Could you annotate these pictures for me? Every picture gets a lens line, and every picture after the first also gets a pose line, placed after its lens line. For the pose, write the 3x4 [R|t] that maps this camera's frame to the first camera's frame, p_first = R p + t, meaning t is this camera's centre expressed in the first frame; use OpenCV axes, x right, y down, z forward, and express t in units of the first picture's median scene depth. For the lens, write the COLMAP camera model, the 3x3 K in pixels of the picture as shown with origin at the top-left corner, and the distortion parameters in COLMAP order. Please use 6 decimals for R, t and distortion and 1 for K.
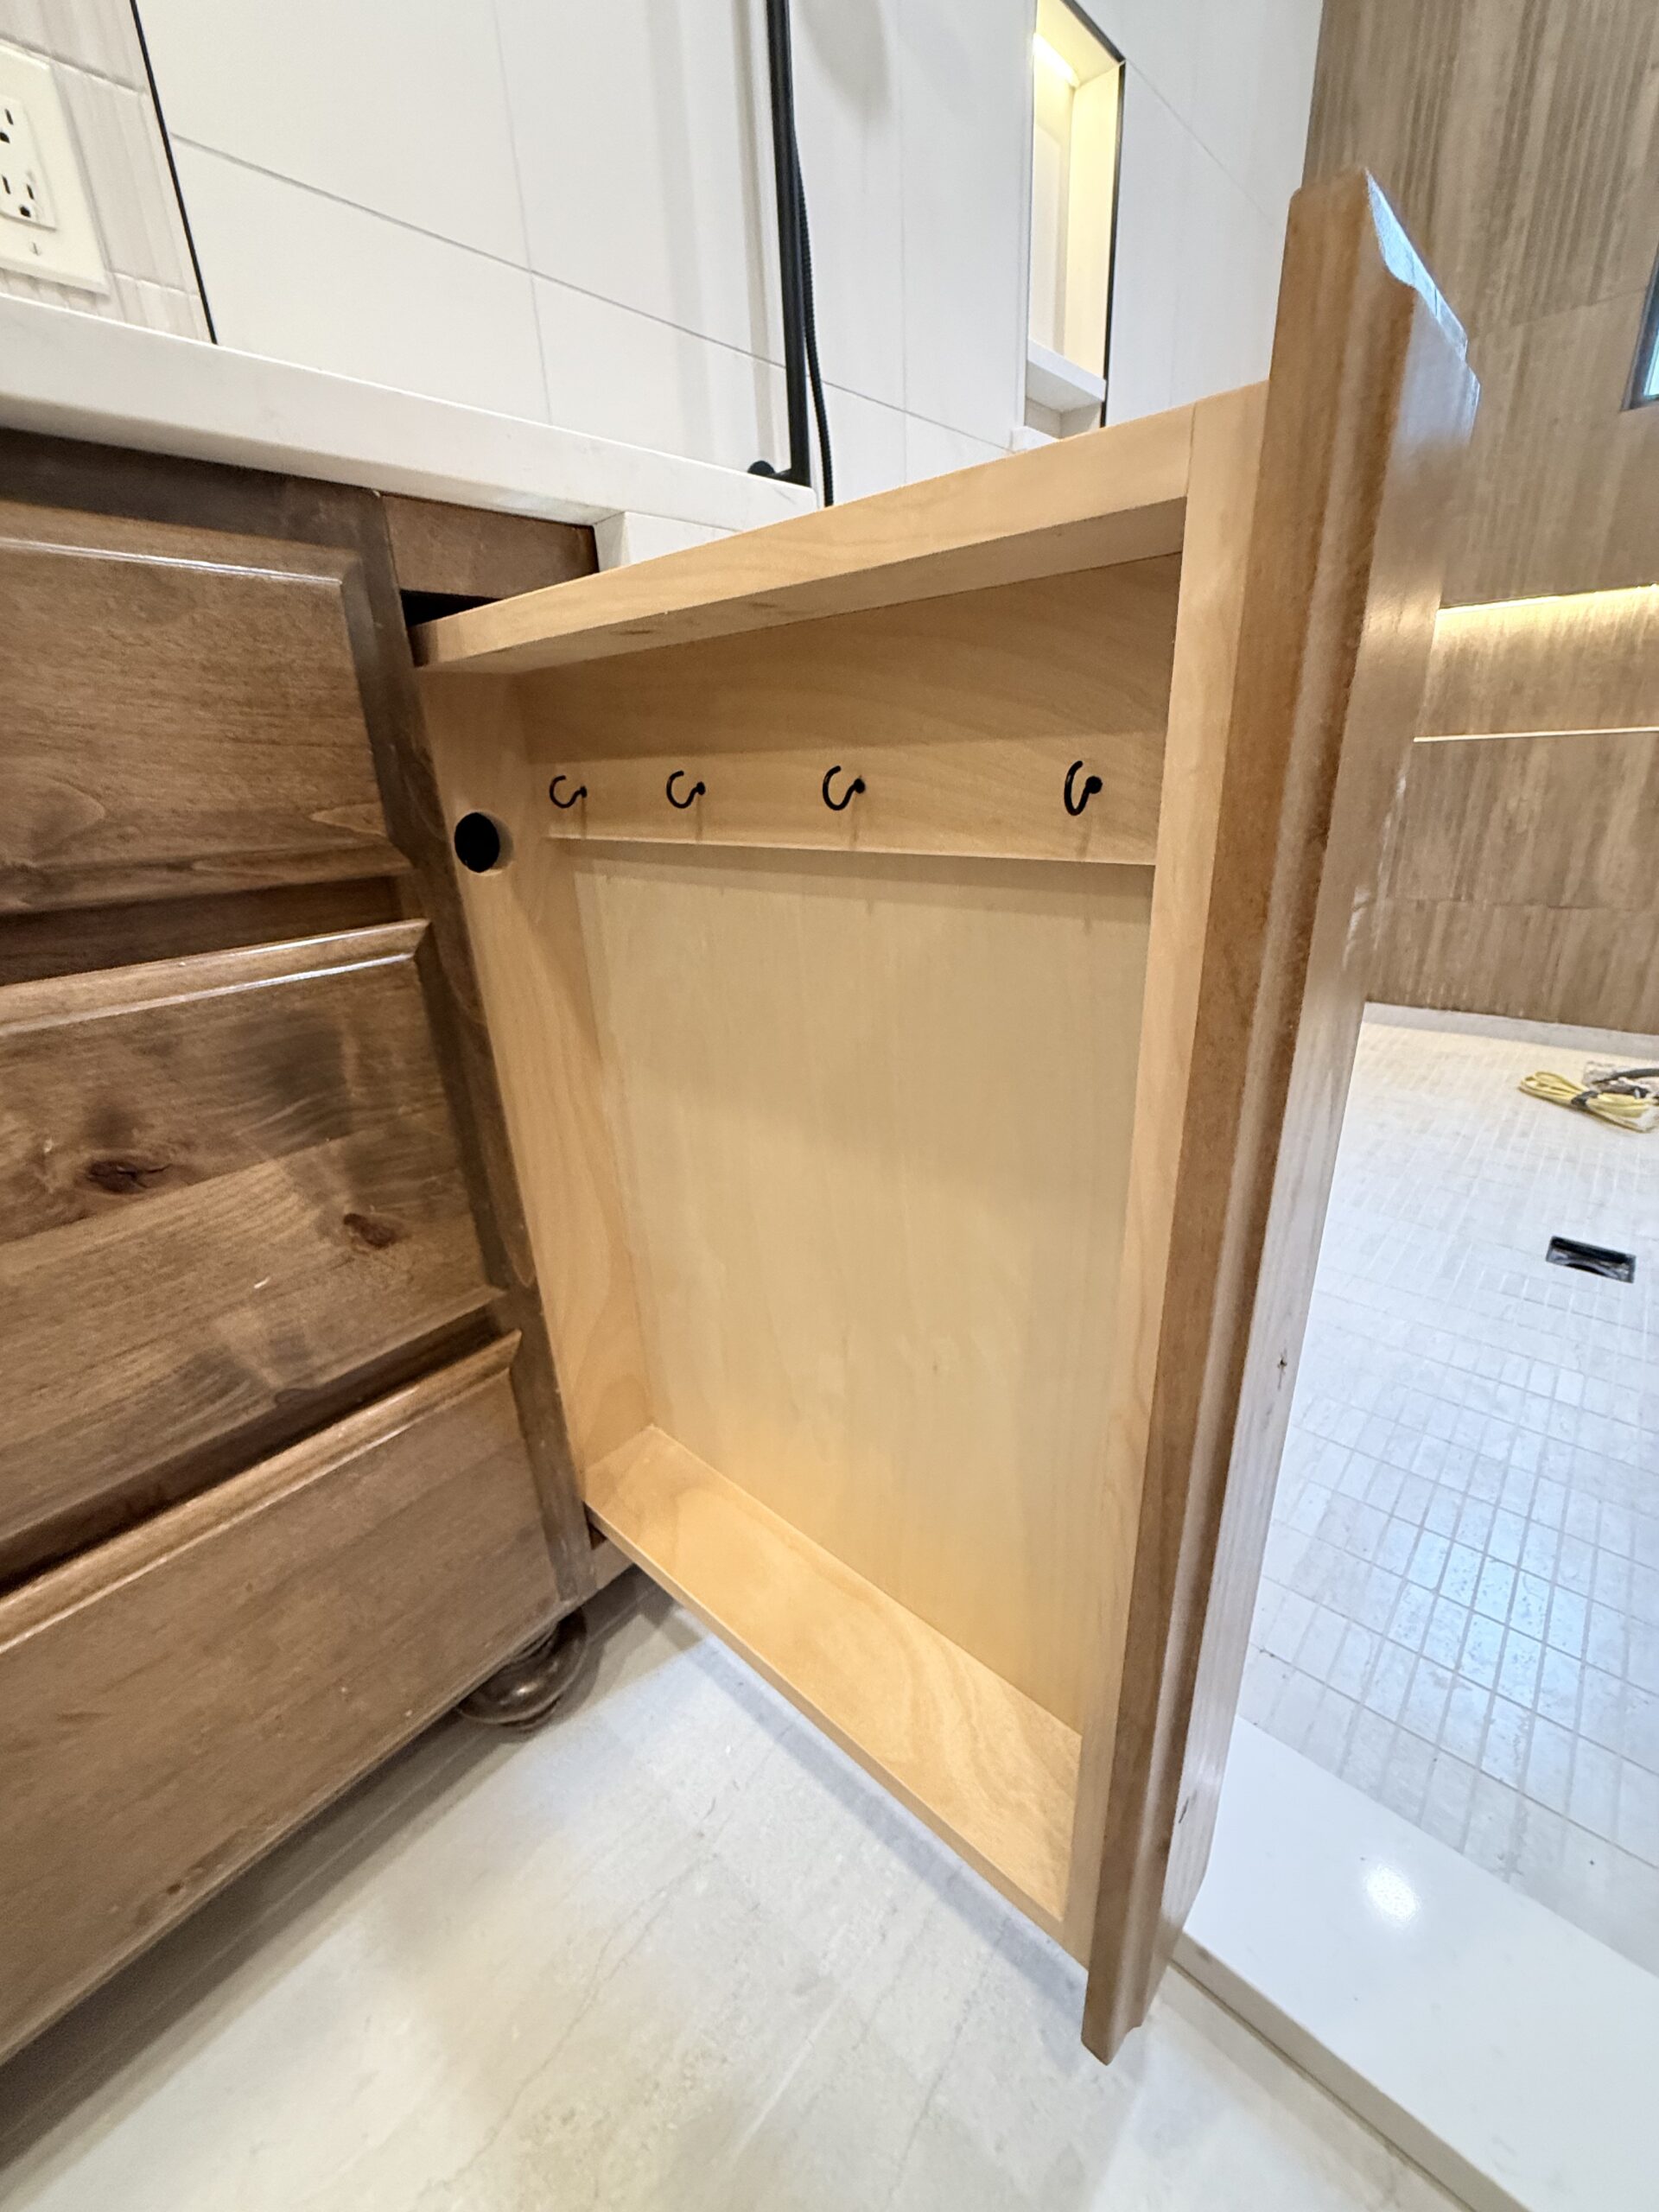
lens RADIAL K [[884.7, 0, 829.3], [0, 884.7, 1102.2], [0, 0, 1]] dist [0.000151, 0.000098]
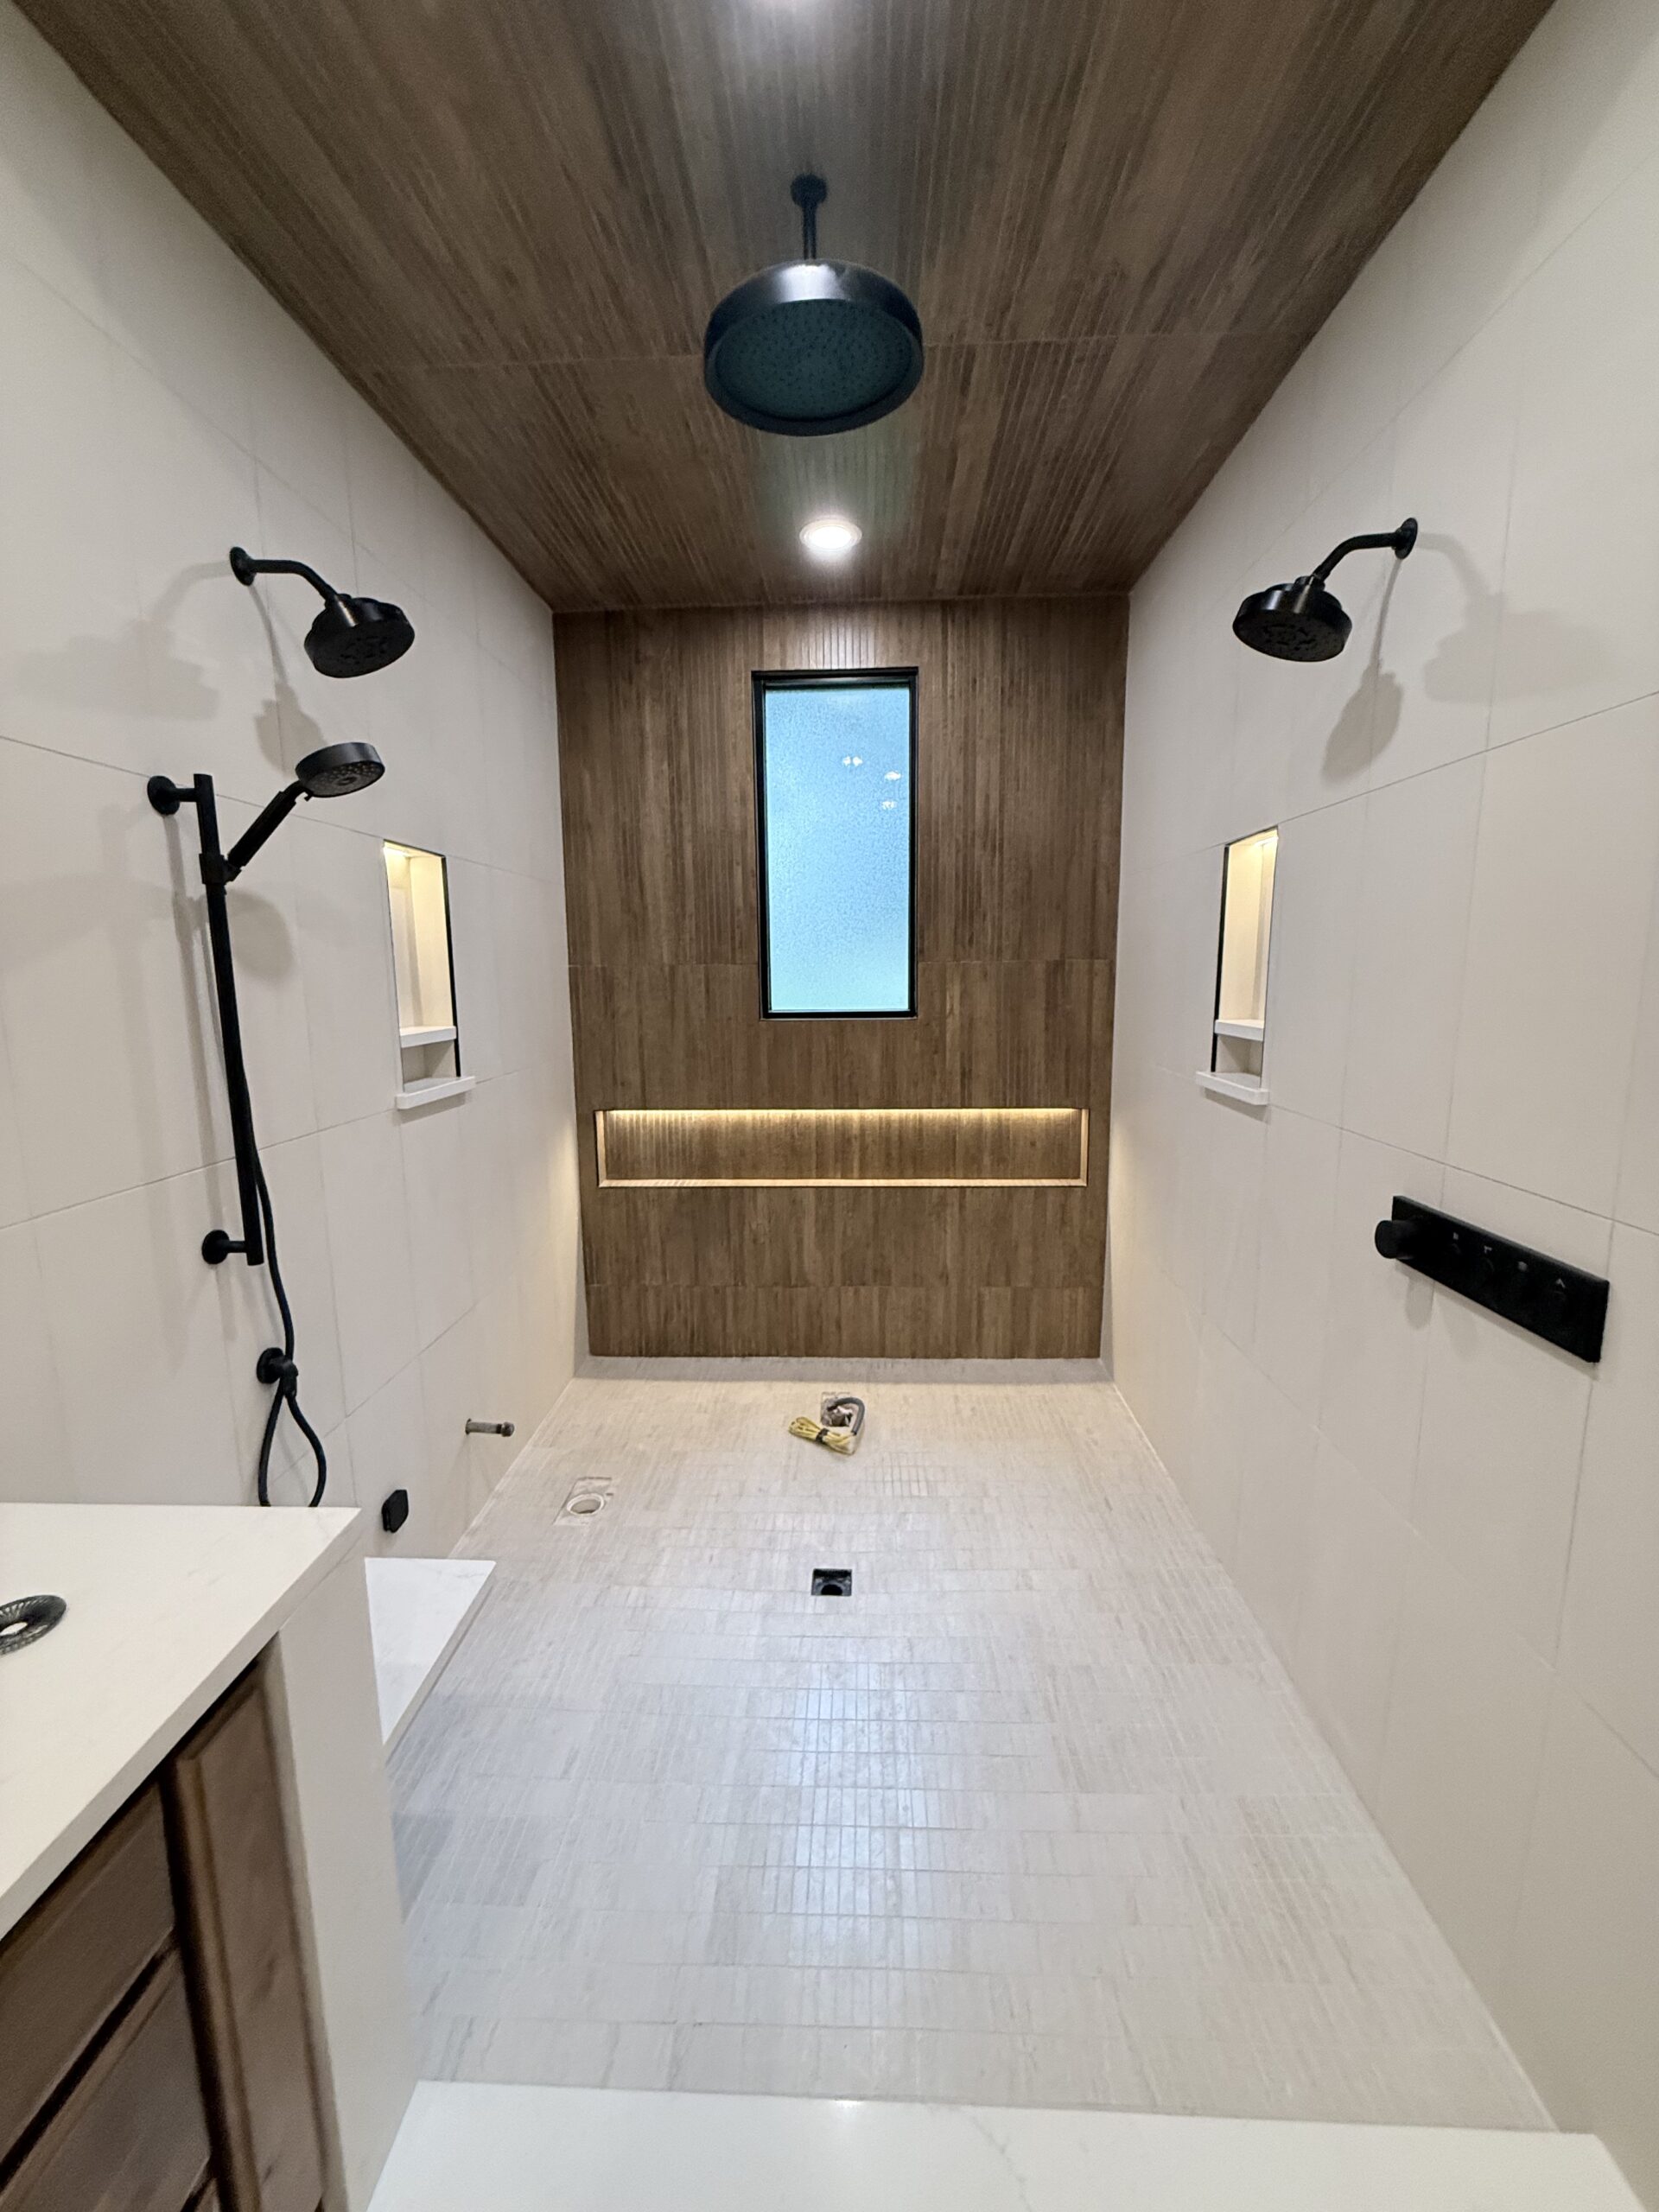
lens RADIAL K [[884.7, 0, 829.3], [0, 884.7, 1102.2], [0, 0, 1]] dist [0.000151, 0.000098]
pose [[0.769741, -0.052886, 0.636161, -0.516200], [0.204379, 0.964522, -0.167110, -1.272488], [-0.604754, 0.258649, 0.753242, -1.520793]]
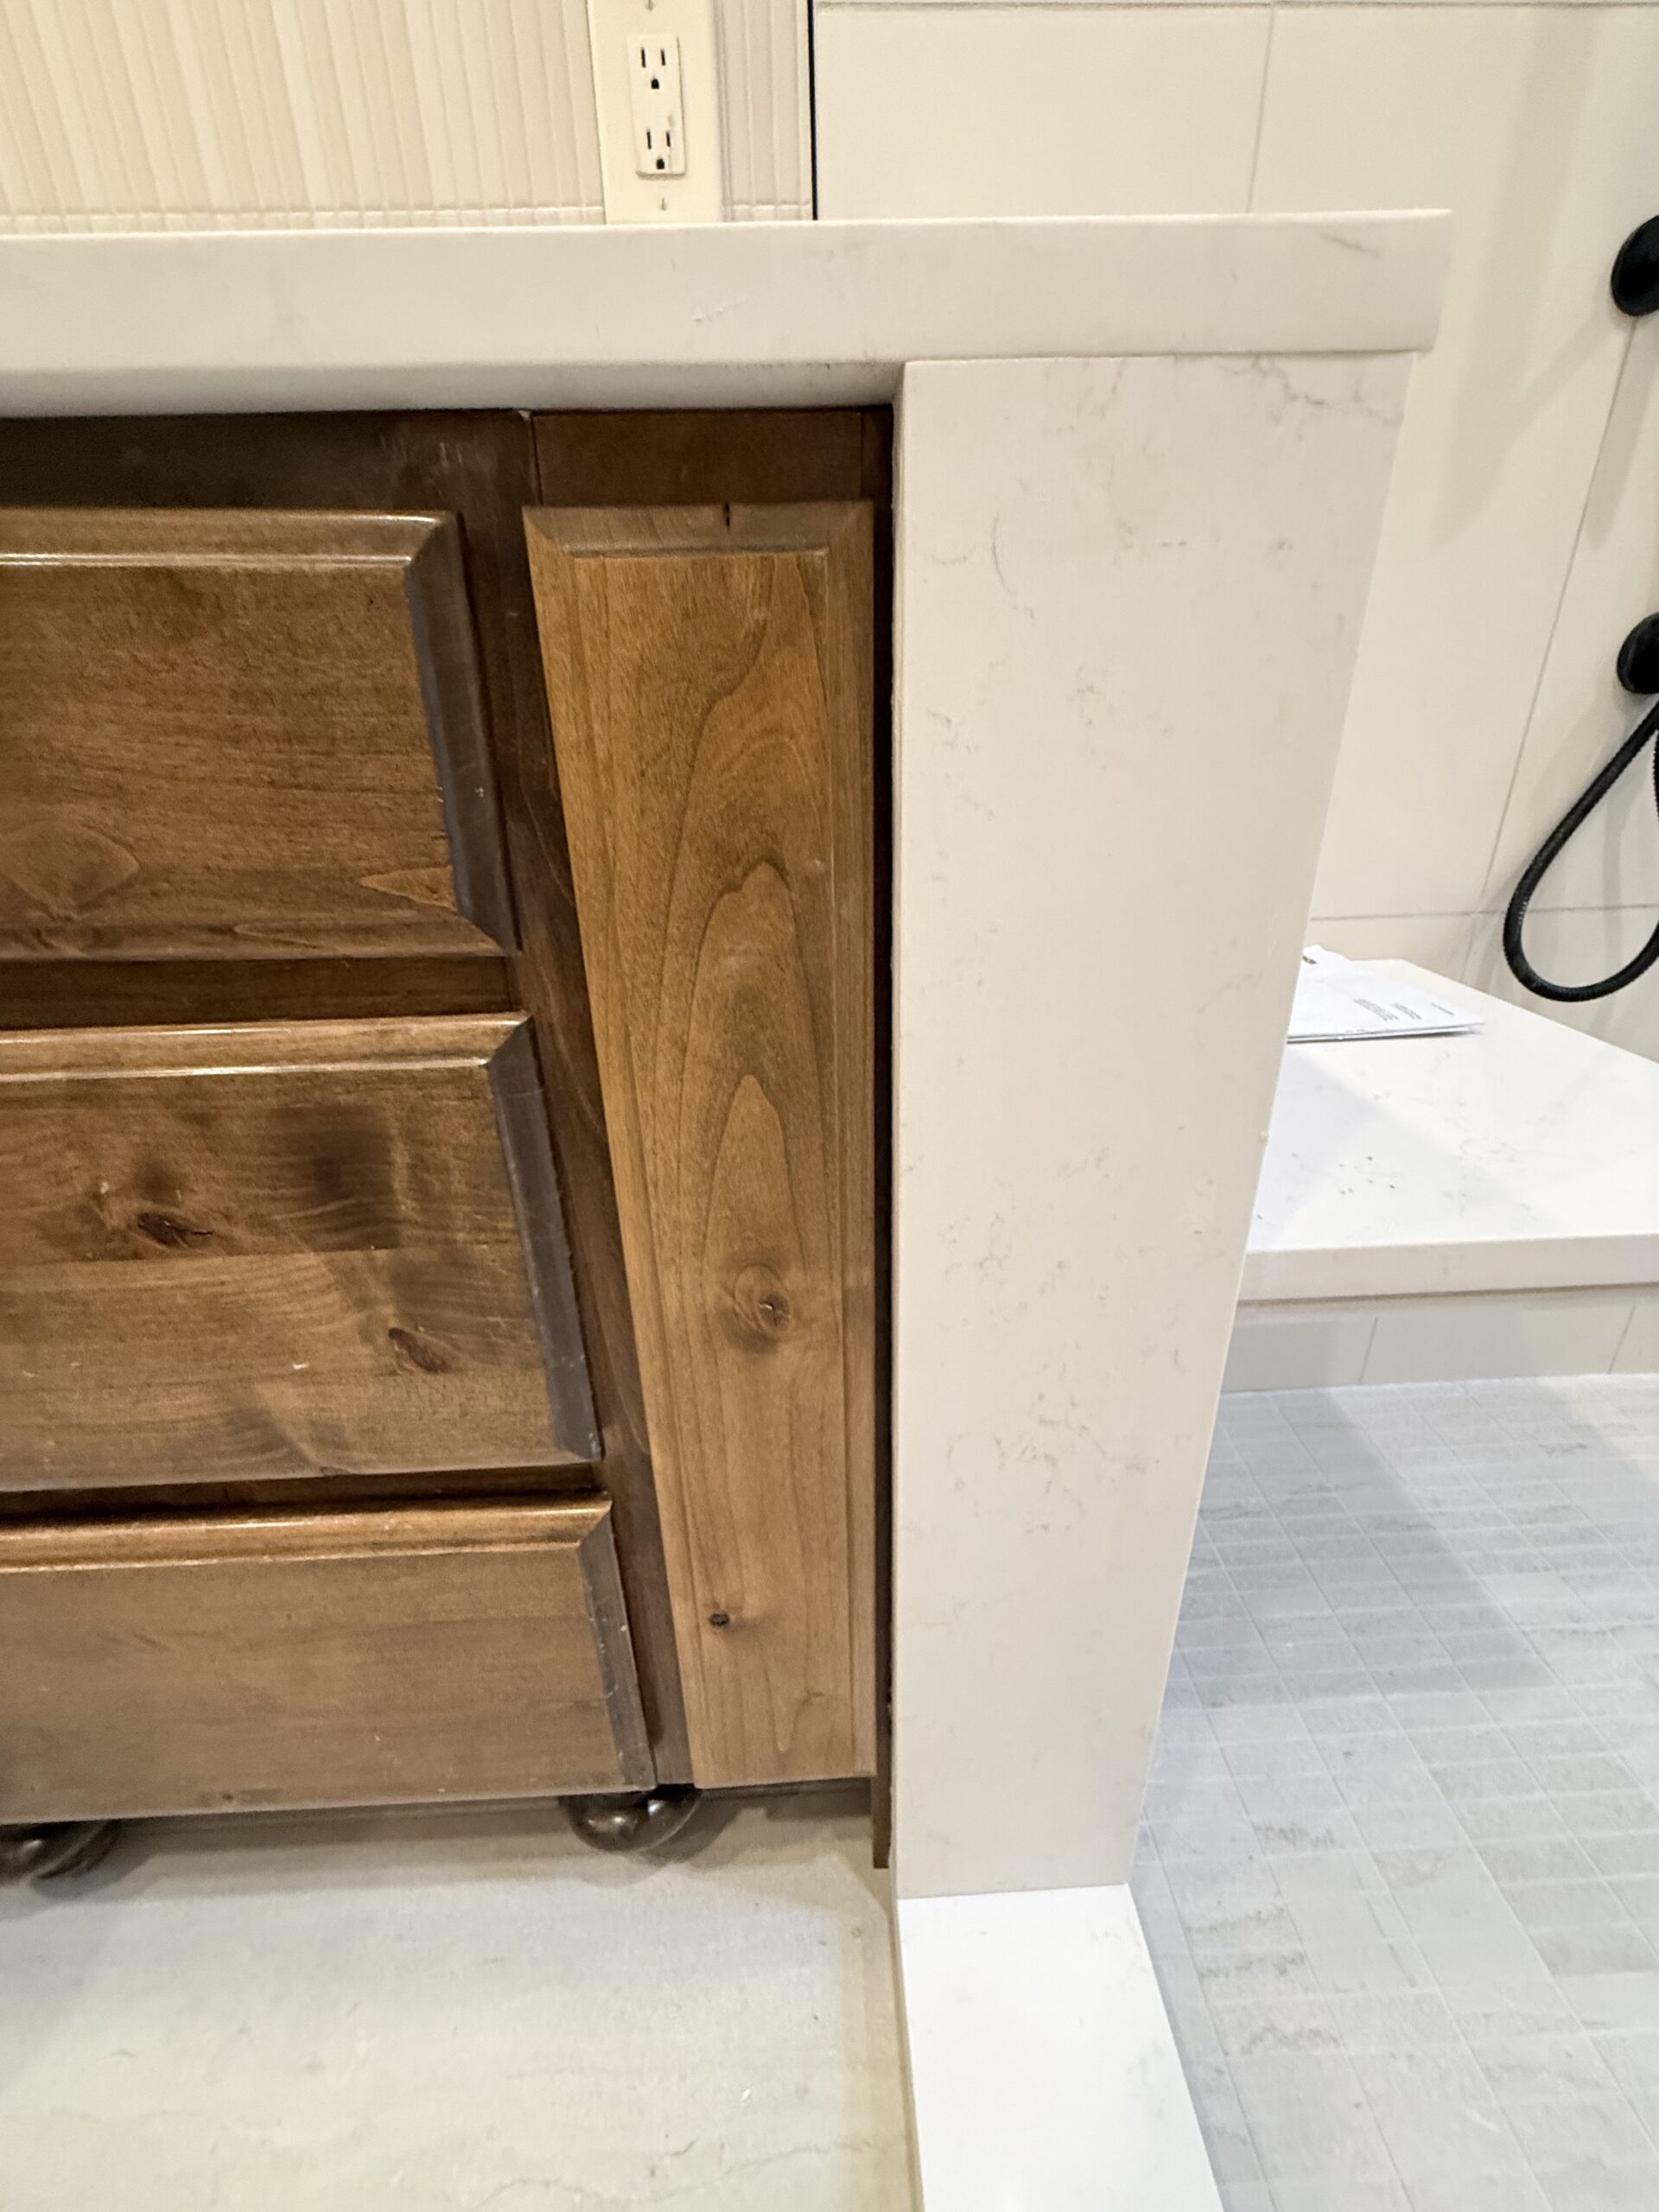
lens RADIAL K [[884.7, 0, 829.3], [0, 884.7, 1102.2], [0, 0, 1]] dist [0.000151, 0.000098]
pose [[0.698011, 0.315202, -0.642985, 0.238891], [-0.270876, 0.947416, 0.170381, -0.350808], [0.662878, 0.055241, 0.746687, 0.645789]]
